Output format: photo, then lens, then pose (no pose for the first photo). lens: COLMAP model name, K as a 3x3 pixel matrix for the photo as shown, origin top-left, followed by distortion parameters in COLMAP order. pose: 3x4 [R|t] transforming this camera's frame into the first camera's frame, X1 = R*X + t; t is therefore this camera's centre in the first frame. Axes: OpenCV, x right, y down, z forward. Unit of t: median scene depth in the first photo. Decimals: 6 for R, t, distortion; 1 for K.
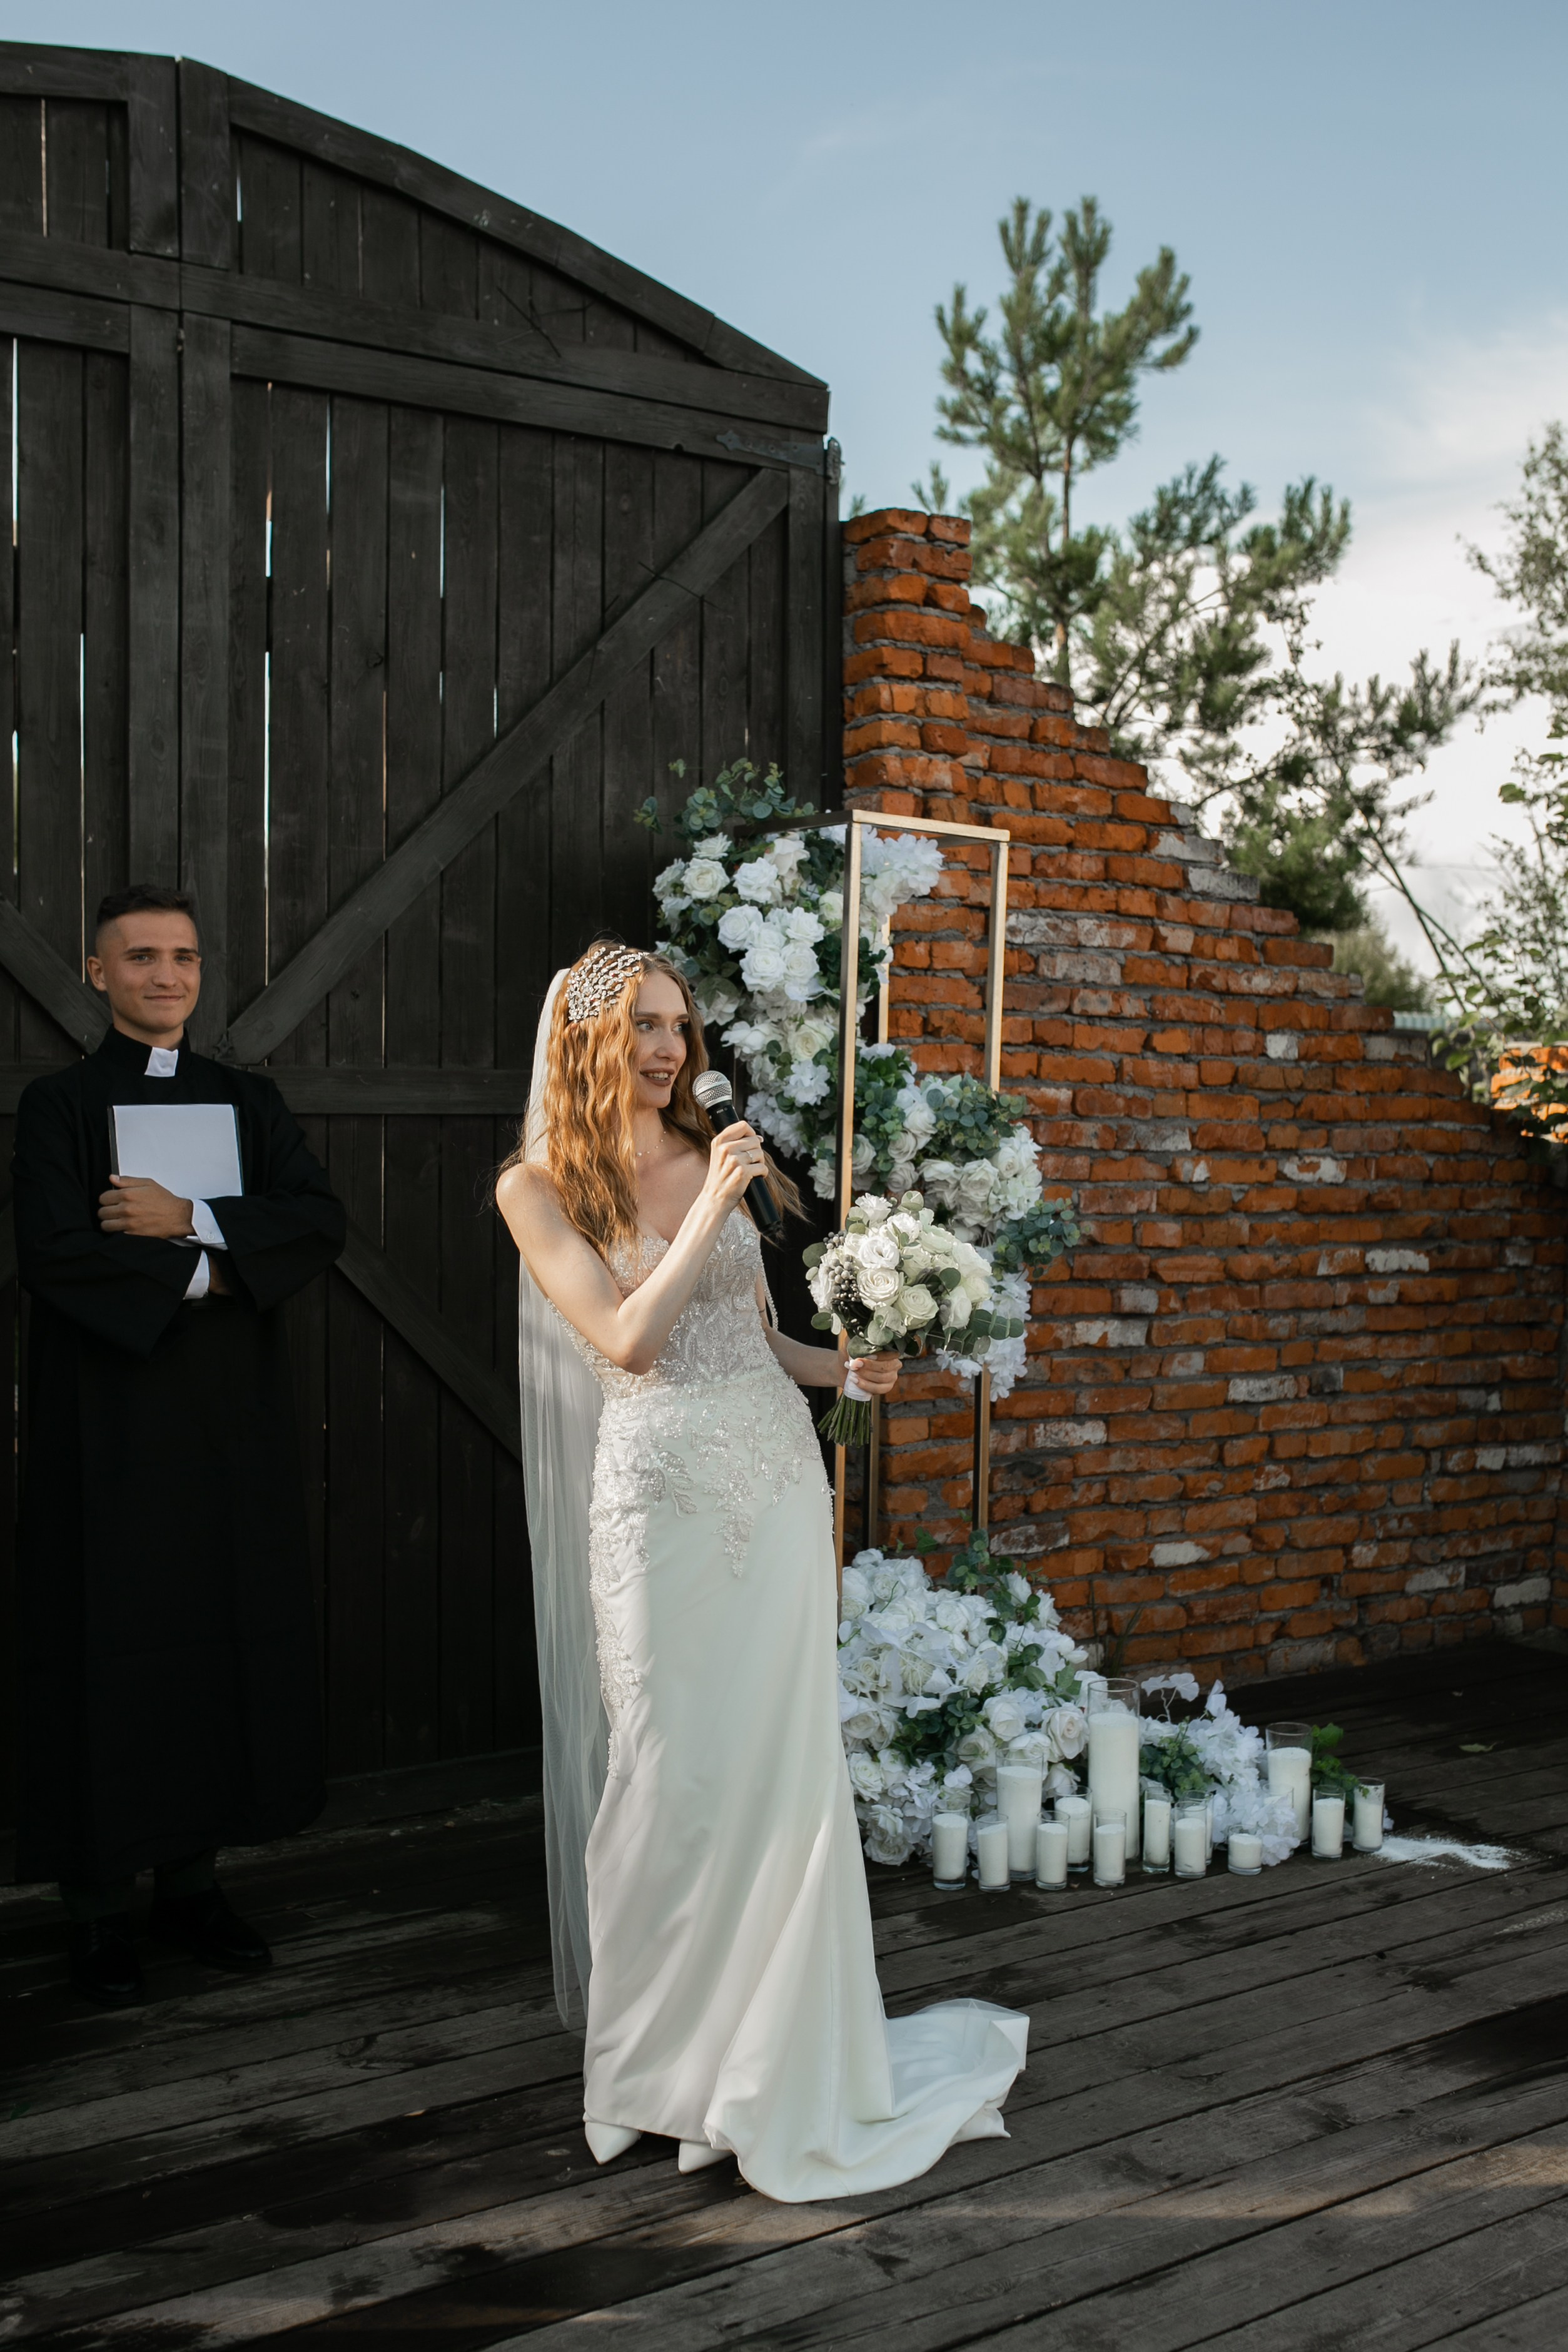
lens RADIAL K [[2367.2, 0, 787.7], [0, 2367.2, 1172.9], [0, 0, 1]] dist [-0.068610, 0.105250]
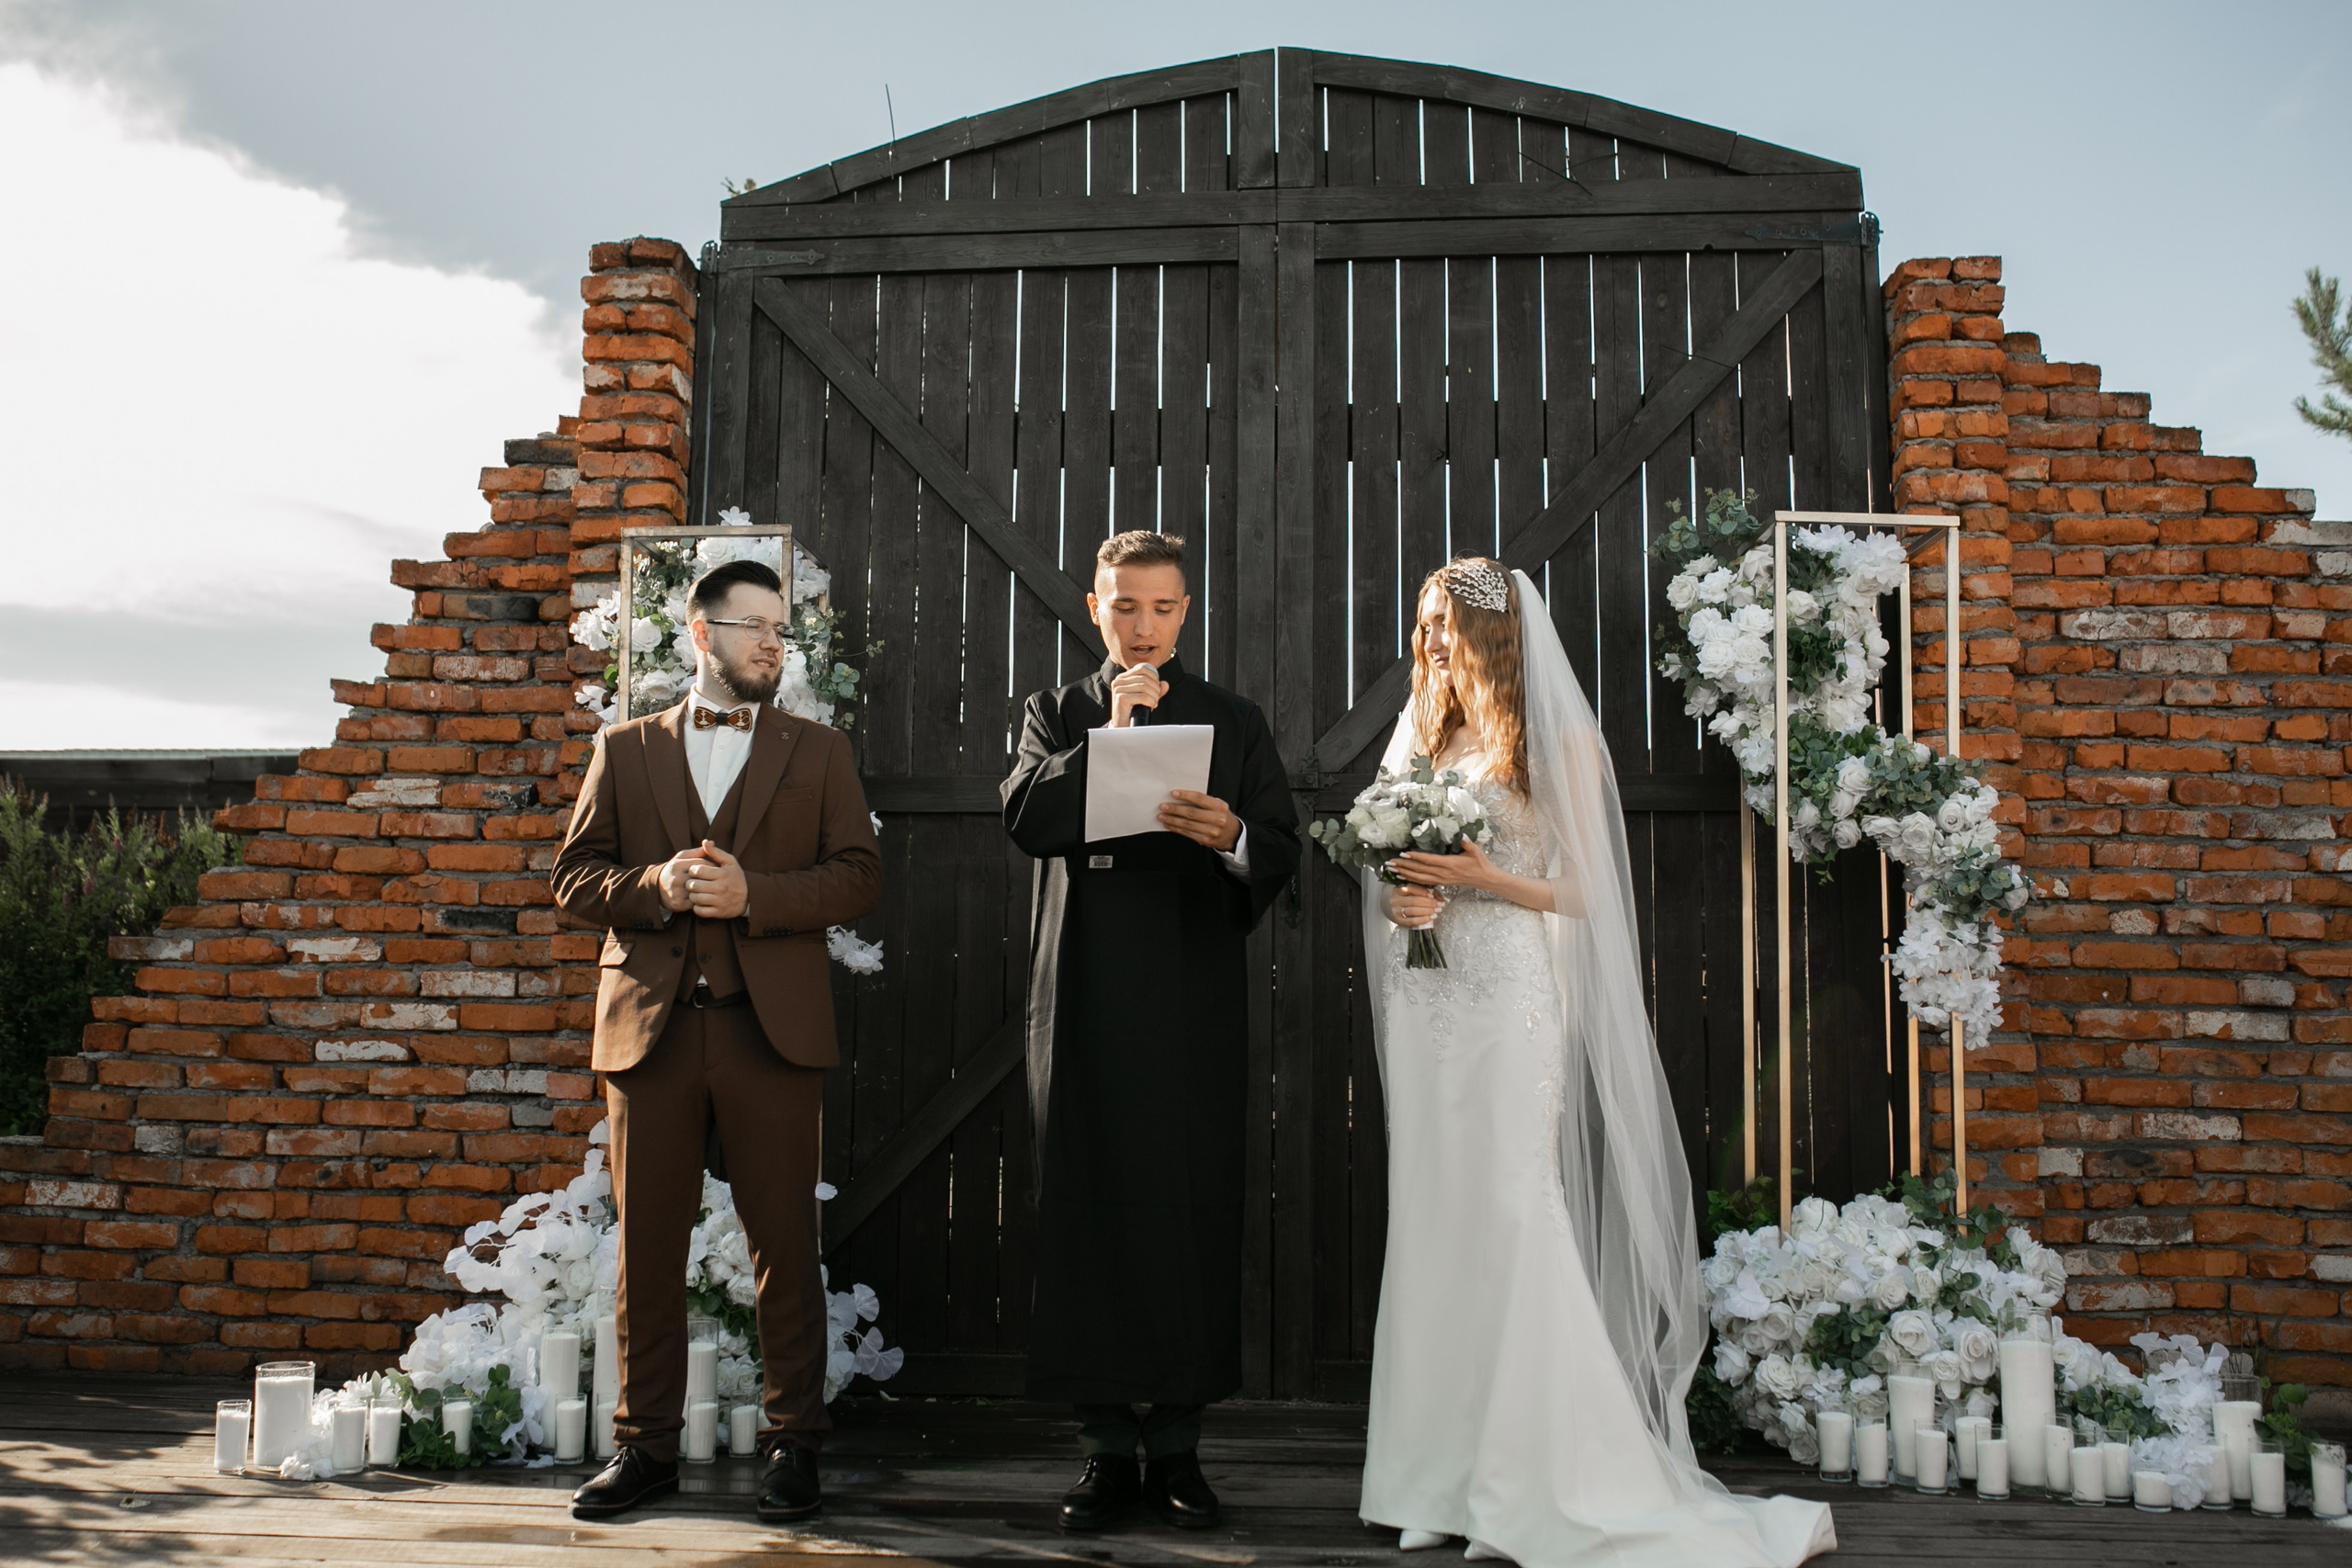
lens RADIAL K [[2279.9, 0, 1174.9], [0, 2279.9, 769.8], [0, 0, 1]] dist [-0.066013, 0.098281]
pose [[0.783393, -0.080133, -0.616340, 0.445679], [-0.021325, 0.987605, -0.155507, 0.139654], [0.621161, 0.134966, 0.771974, -0.006995]]
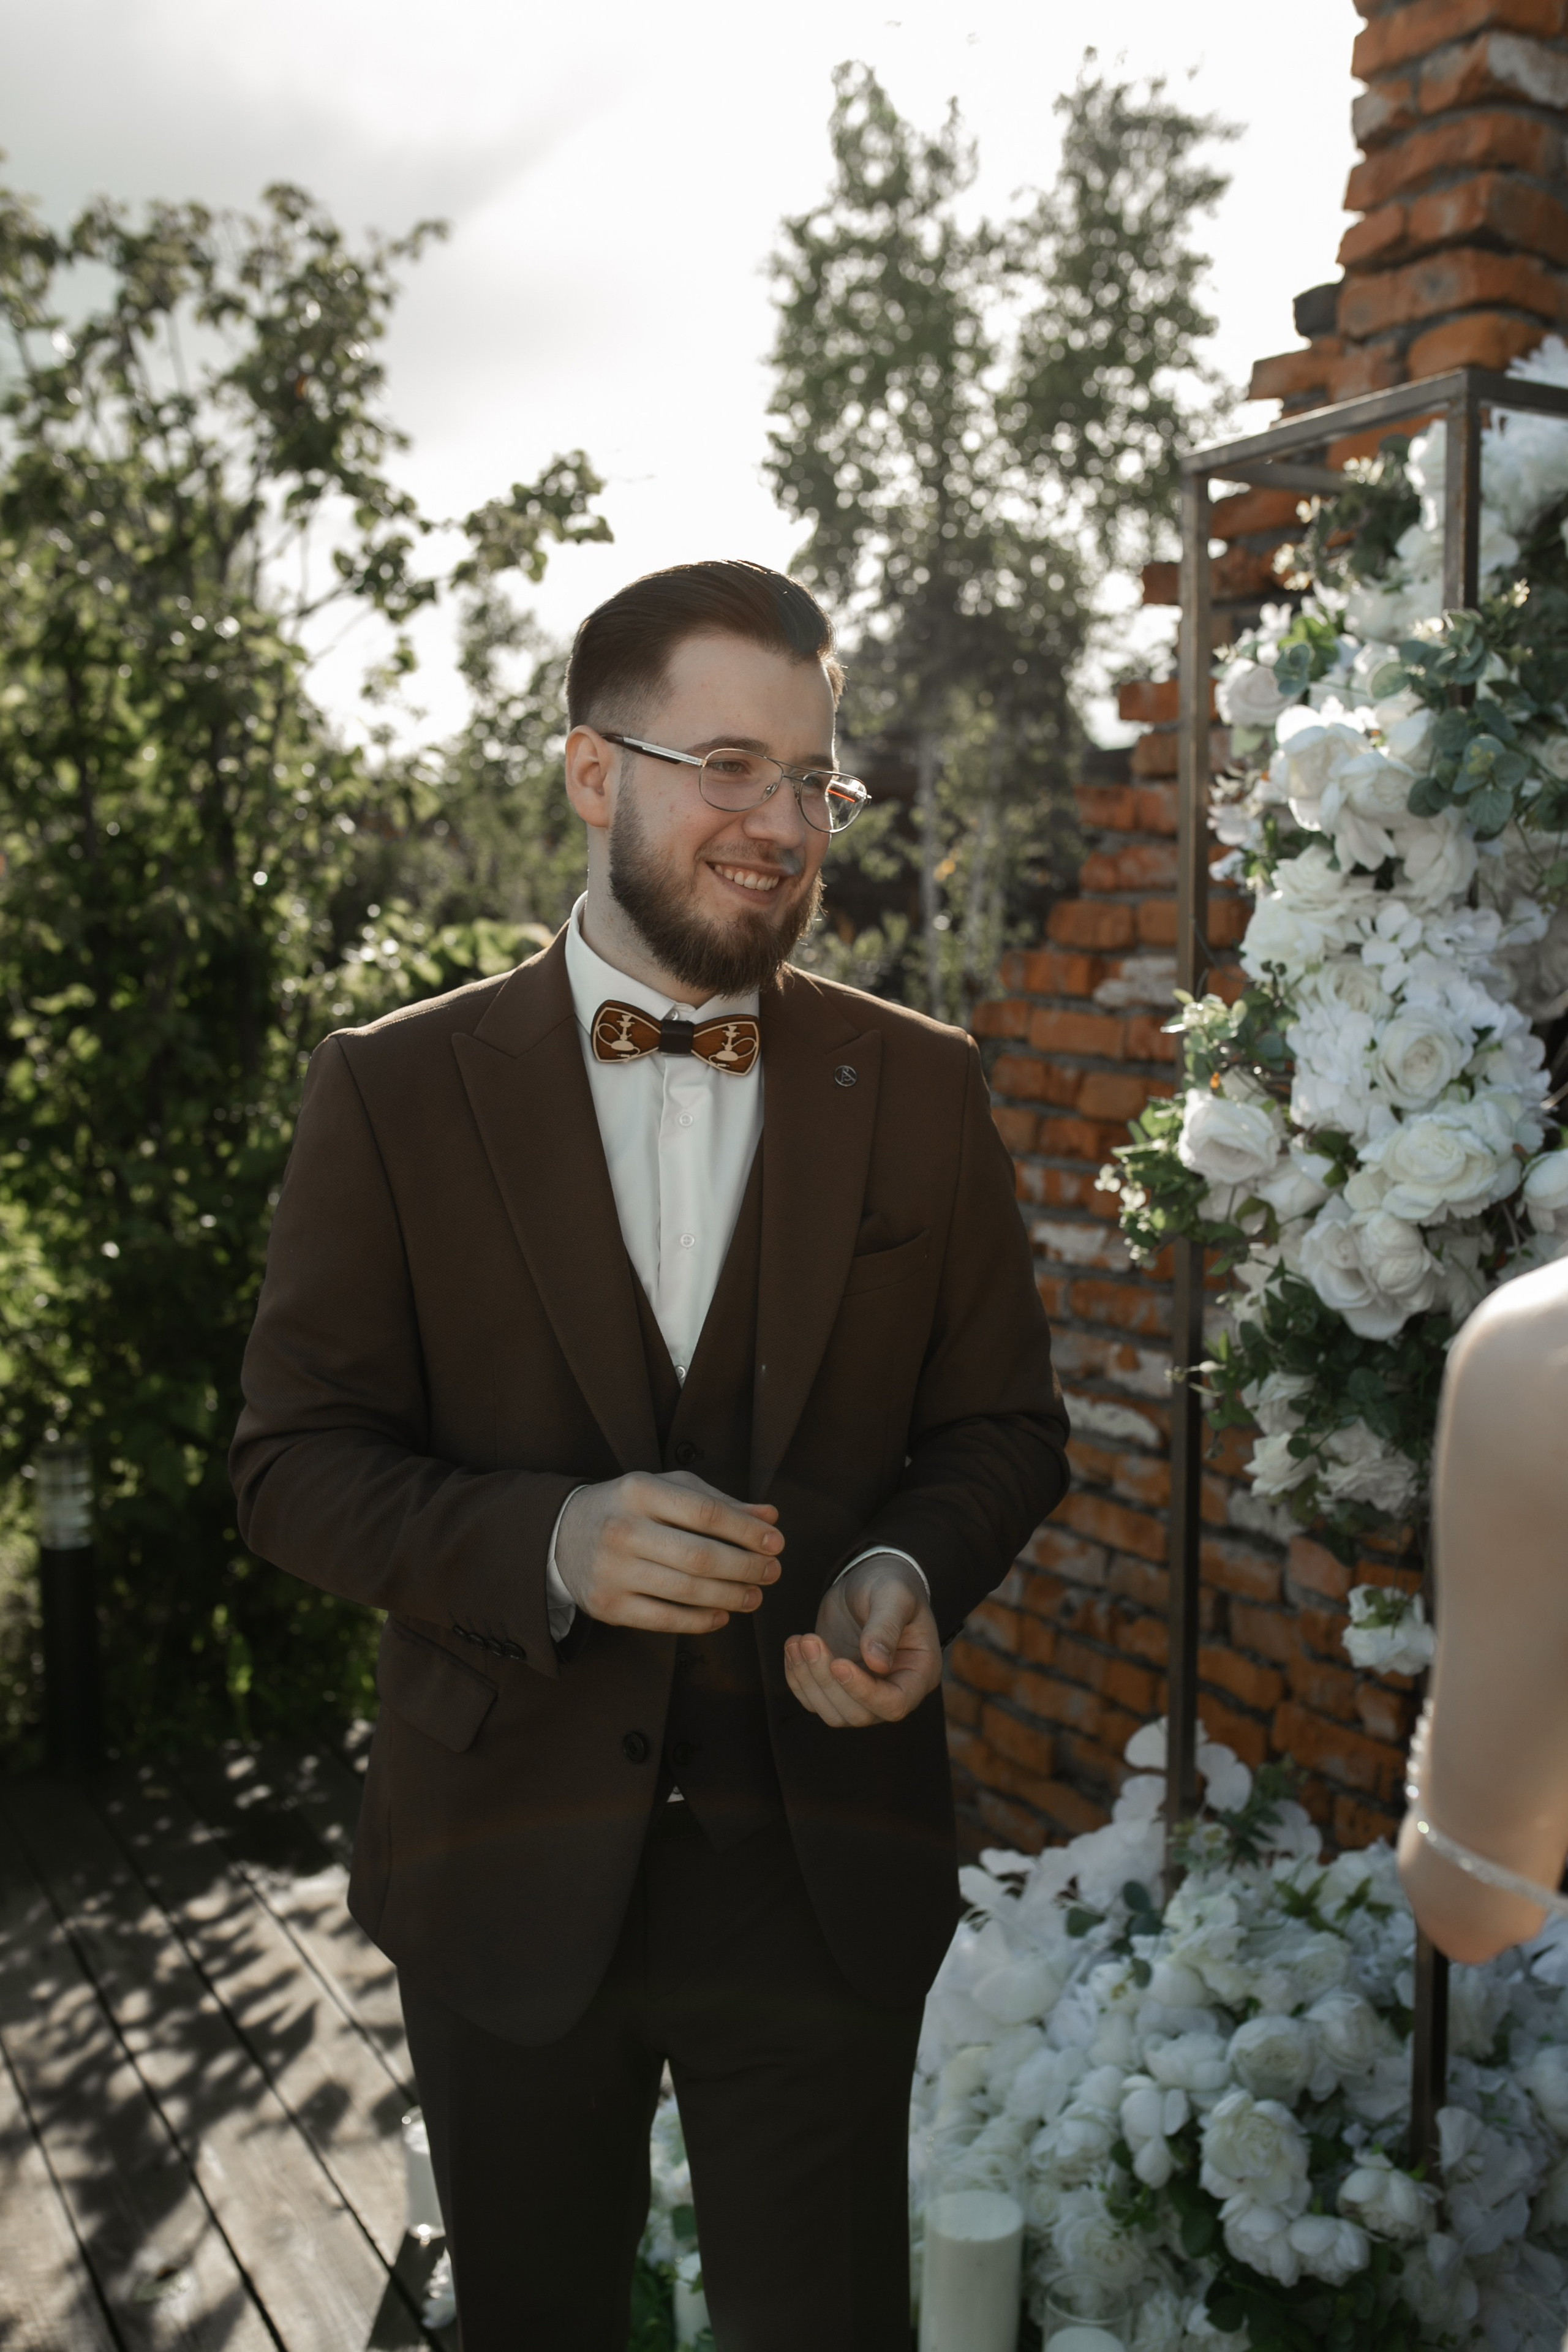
lens RADIAL K [[2280.1, 0, 765.0], [0, 2280.1, 1174.5], [0, 0, 1]] dist [-0.066013, 0.098281]
pose [[-0.098237, 0.078209, -0.992085, 0.079541], [-0.047675, 0.995393, 0.083190, -0.021222], [0.994020, 0.055470, -0.094055, 0.621847]]
